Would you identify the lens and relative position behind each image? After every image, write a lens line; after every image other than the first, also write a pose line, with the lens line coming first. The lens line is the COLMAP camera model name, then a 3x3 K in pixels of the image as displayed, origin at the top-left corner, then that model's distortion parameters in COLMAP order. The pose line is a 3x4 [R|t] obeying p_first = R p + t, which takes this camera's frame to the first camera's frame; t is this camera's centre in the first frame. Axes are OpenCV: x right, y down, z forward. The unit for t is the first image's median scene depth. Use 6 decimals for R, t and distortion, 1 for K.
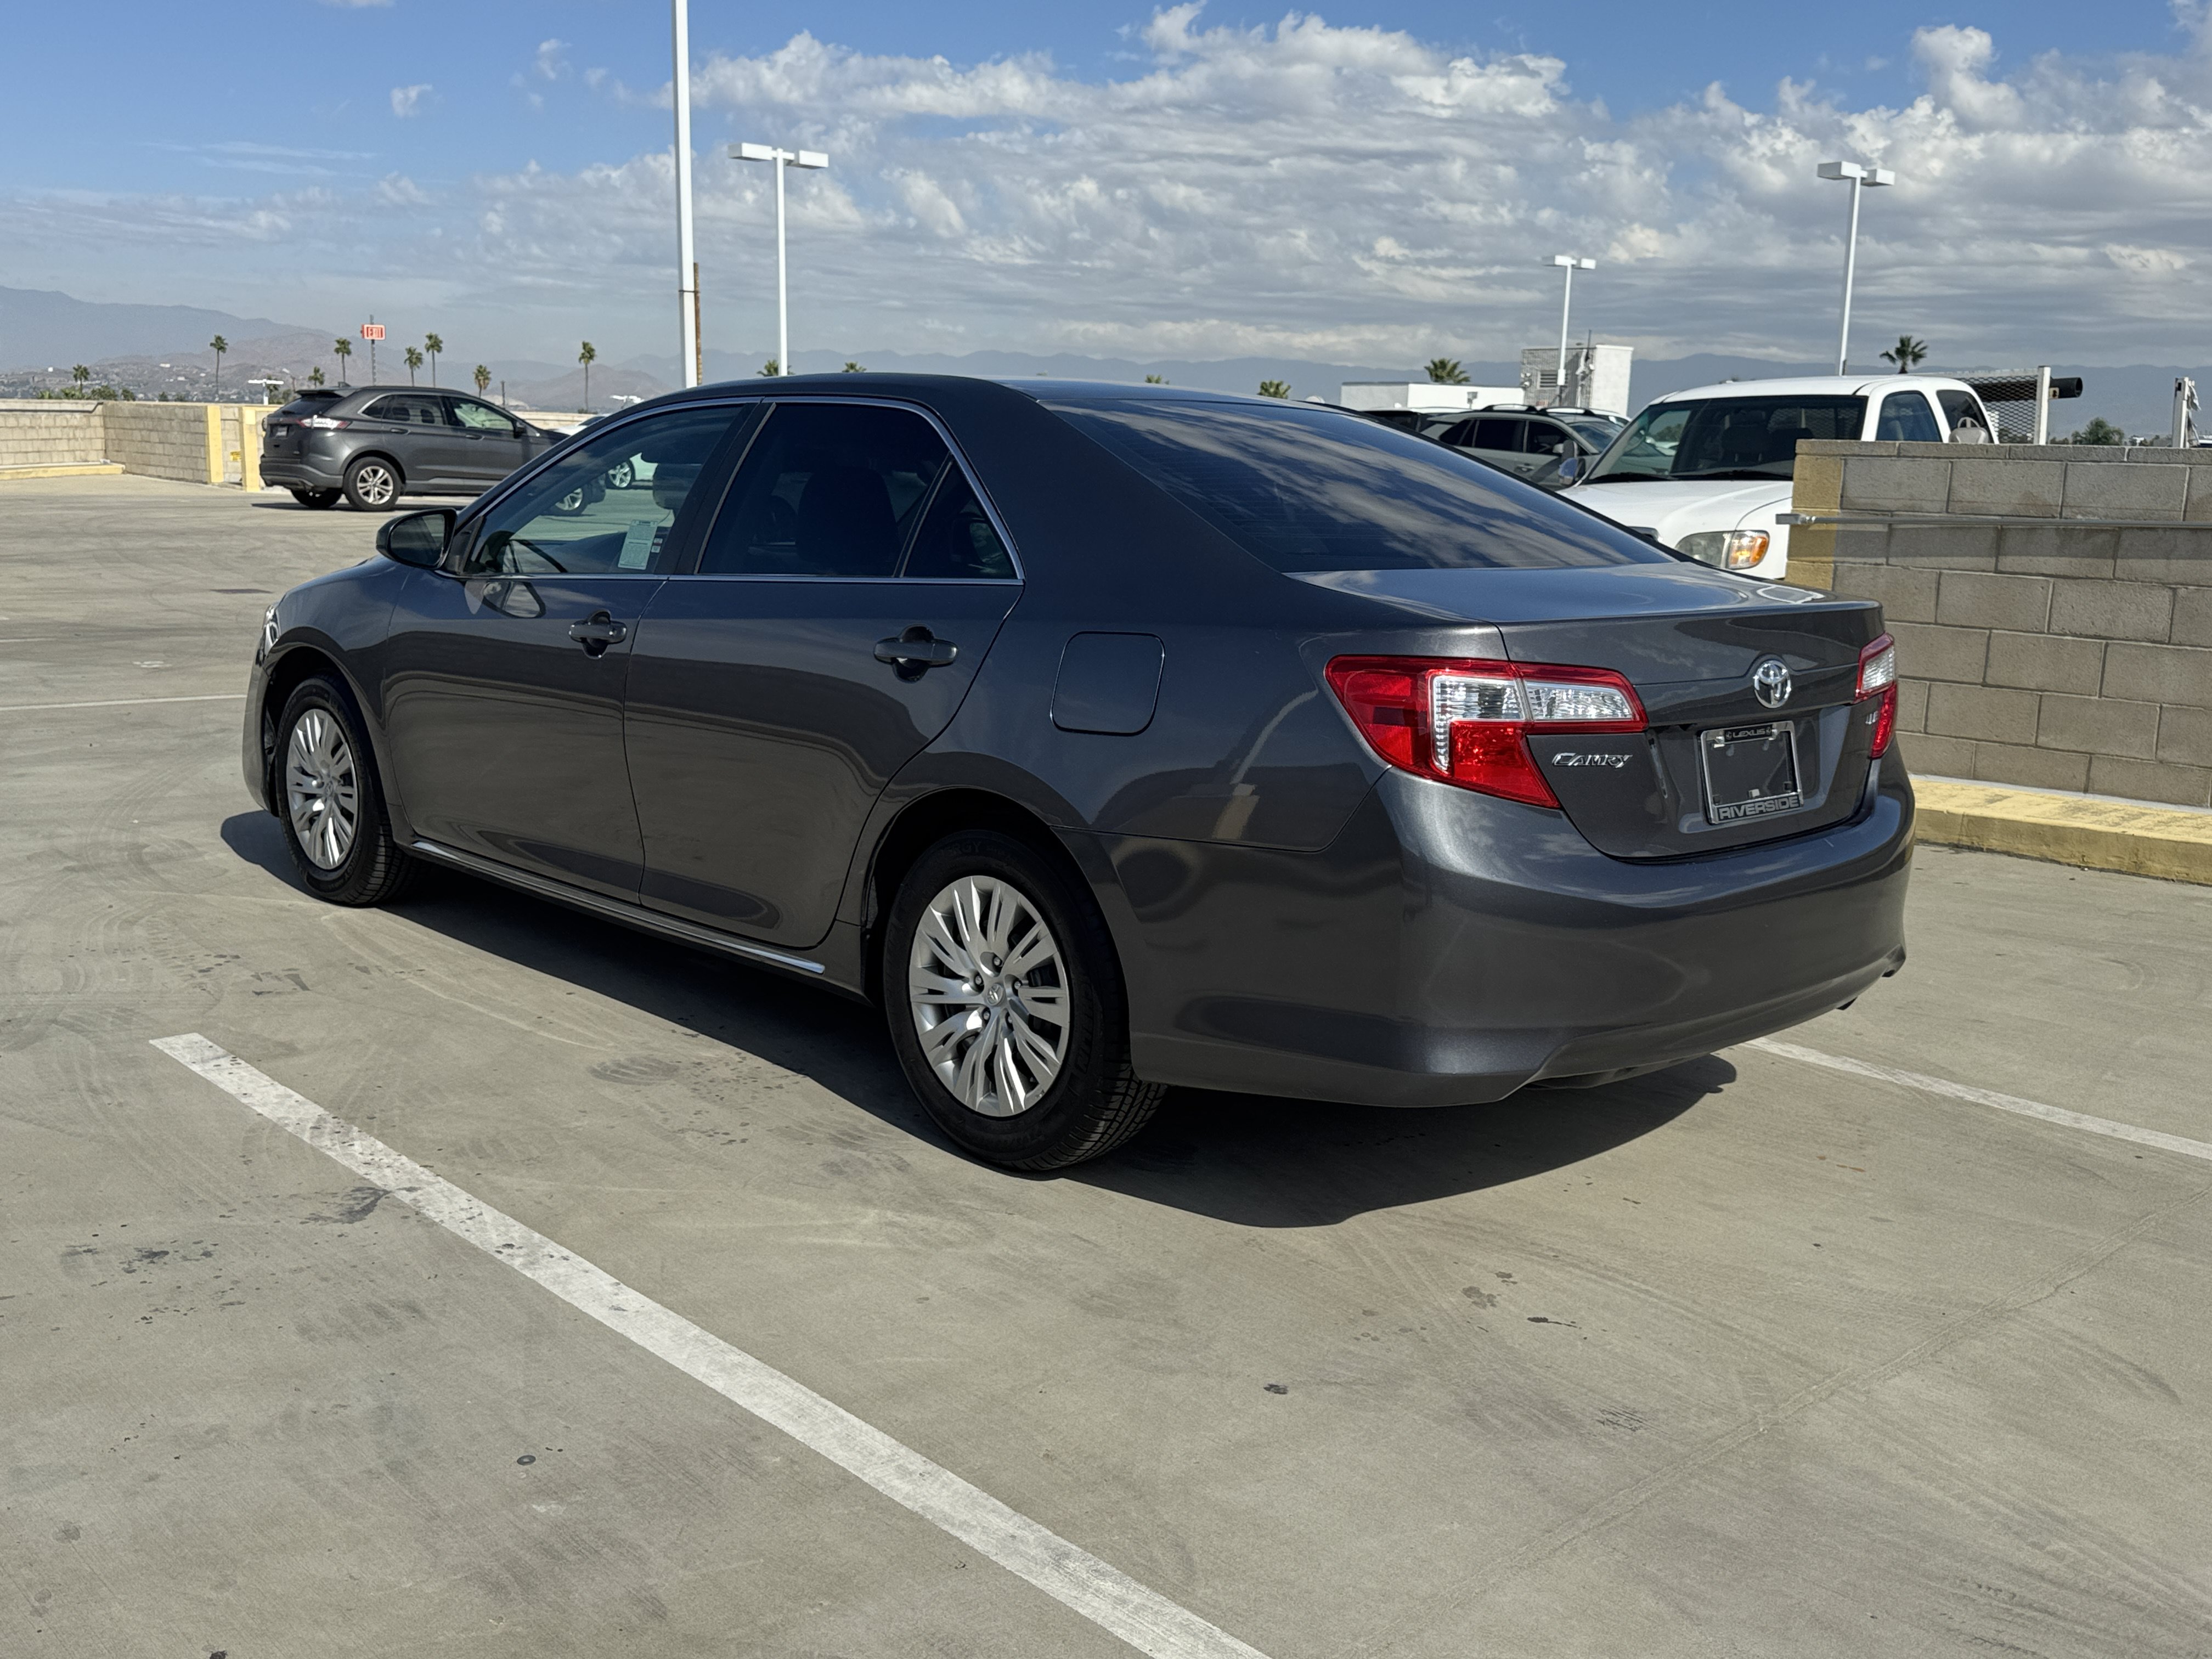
lens RADIAL K [[2012.4, 0, 1106.0], [0, 2012.4, 829.5], [0, 0, 1]] dist [0.159374, -0.327989]
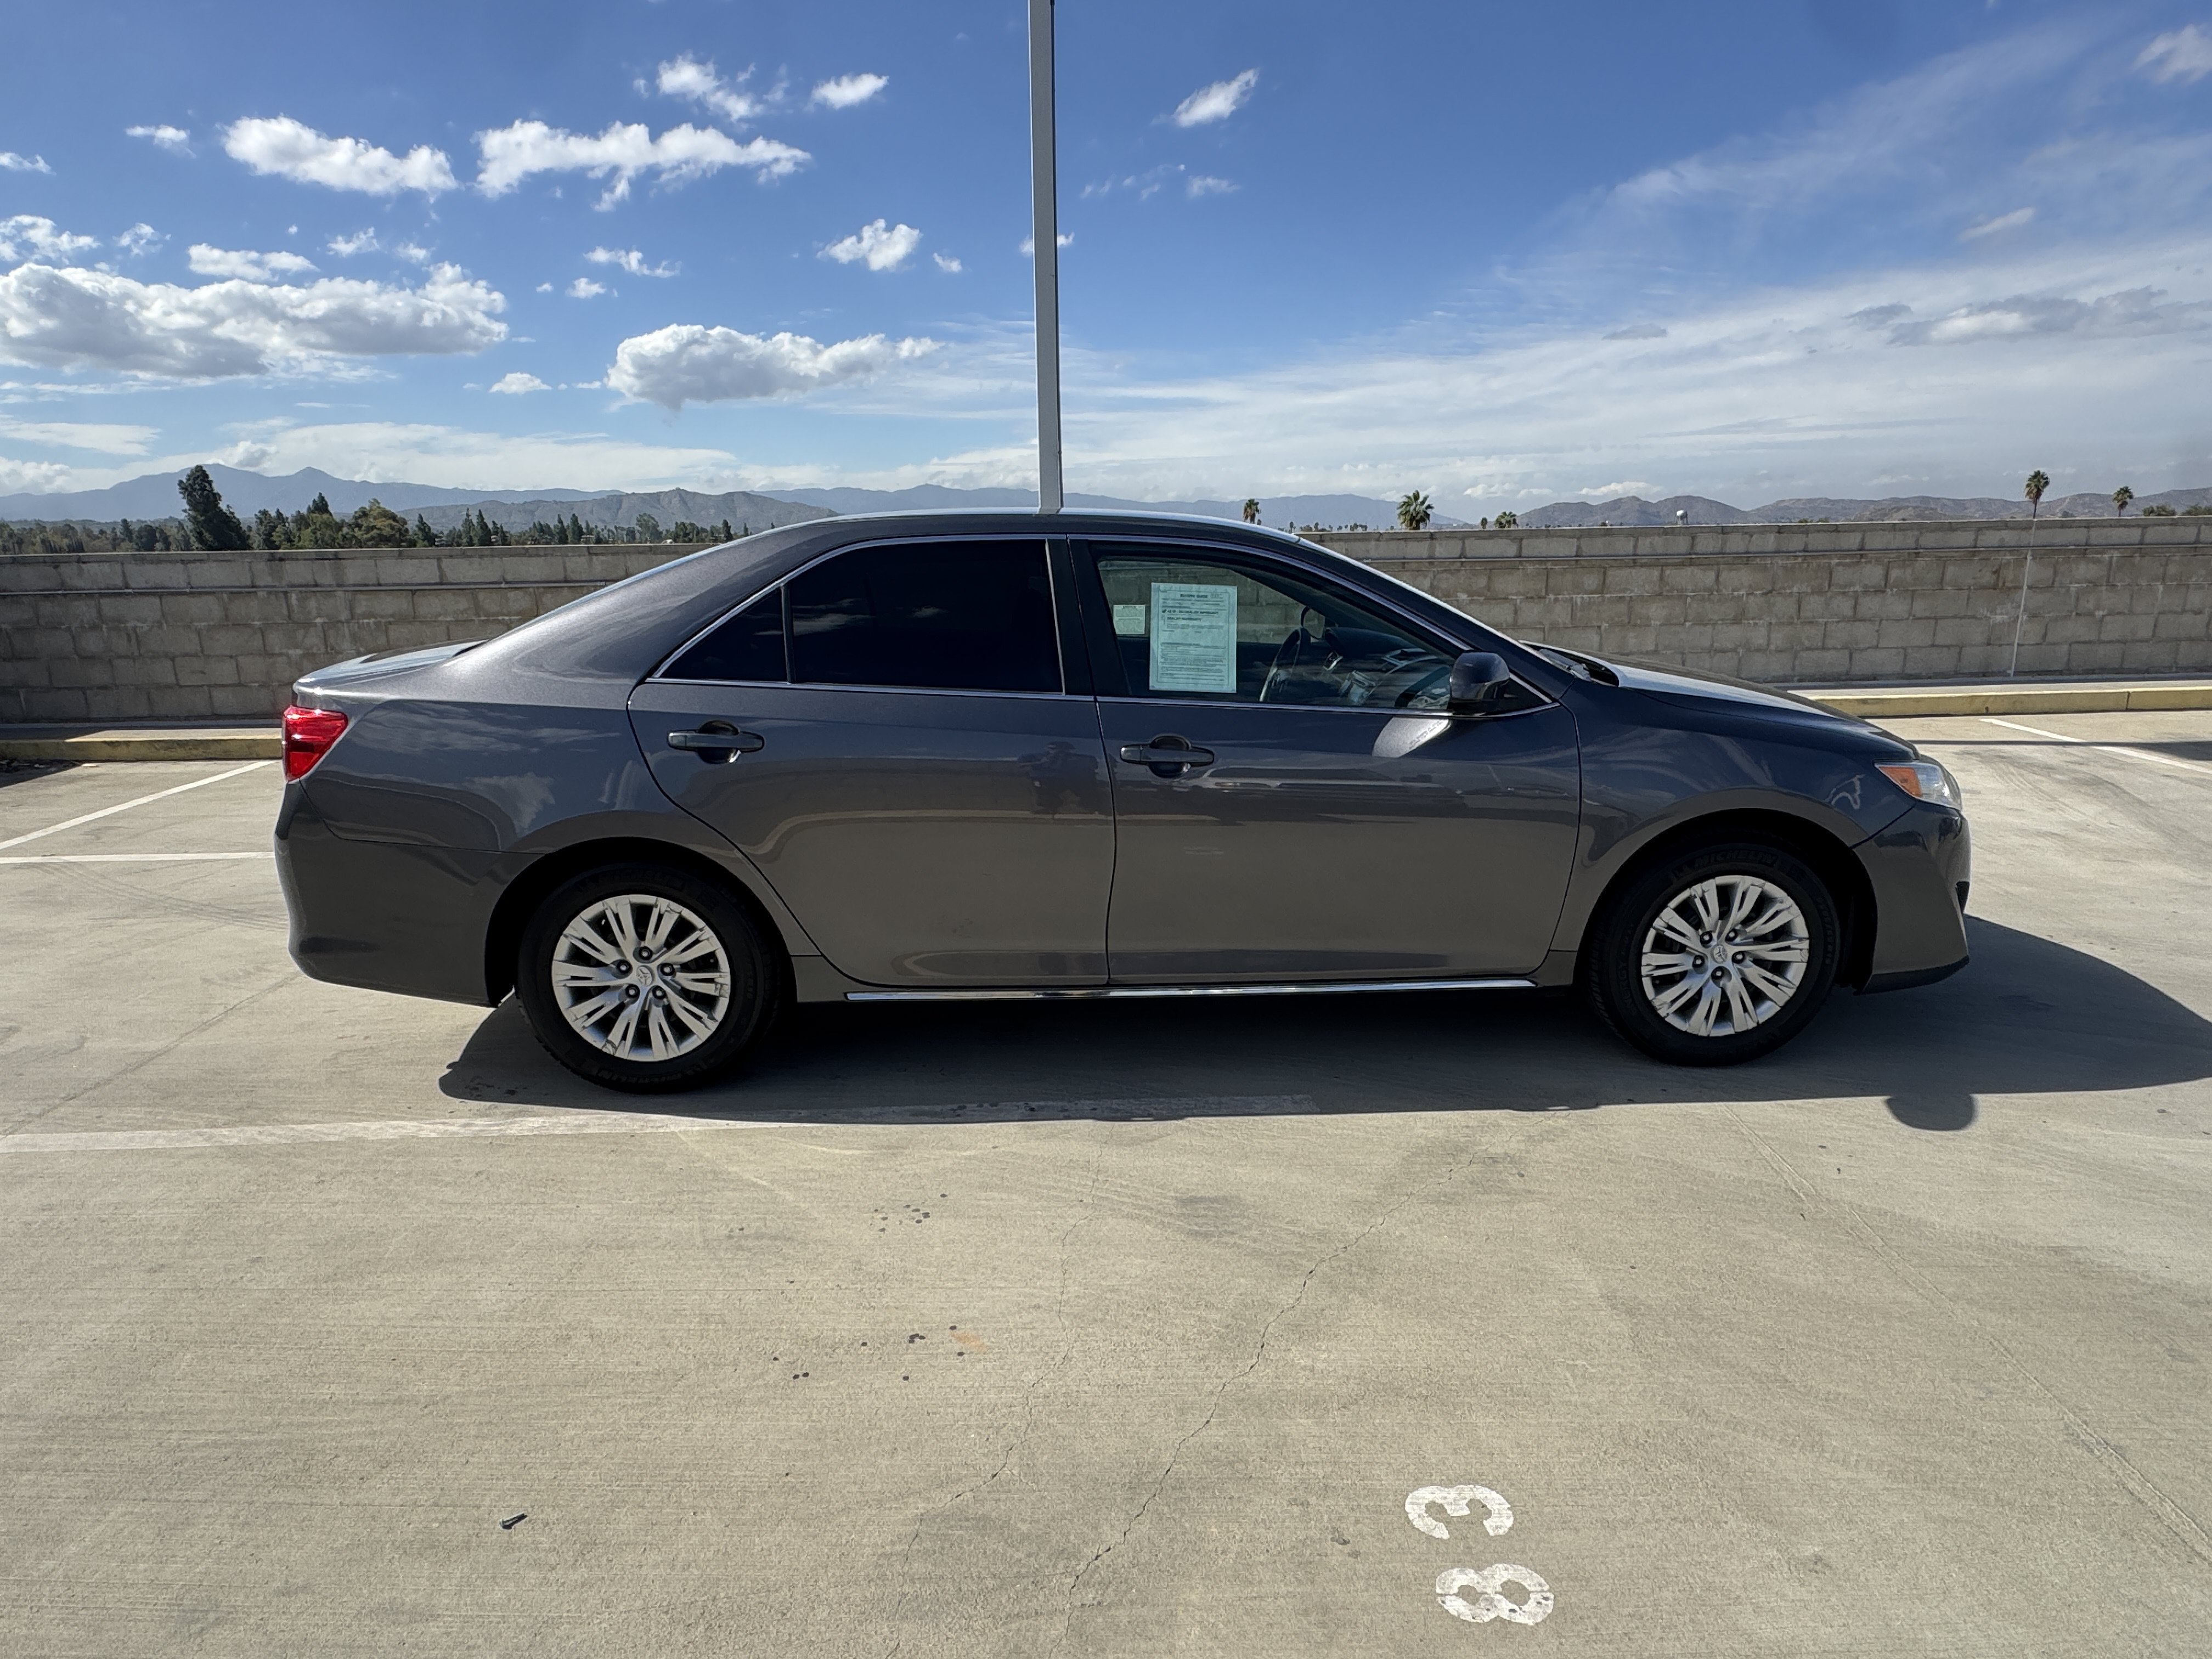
lens RADIAL K [[1253.3, 0, 1106.0], [0, 1253.3, 829.5], [0, 0, 1]] dist [-0.003624, -0.000785]
pose [[-0.665694, 0.158861, -0.729119, 0.608126], [-0.141393, 0.932525, 0.332273, -0.348831], [0.732707, 0.324284, -0.598314, 1.819362]]
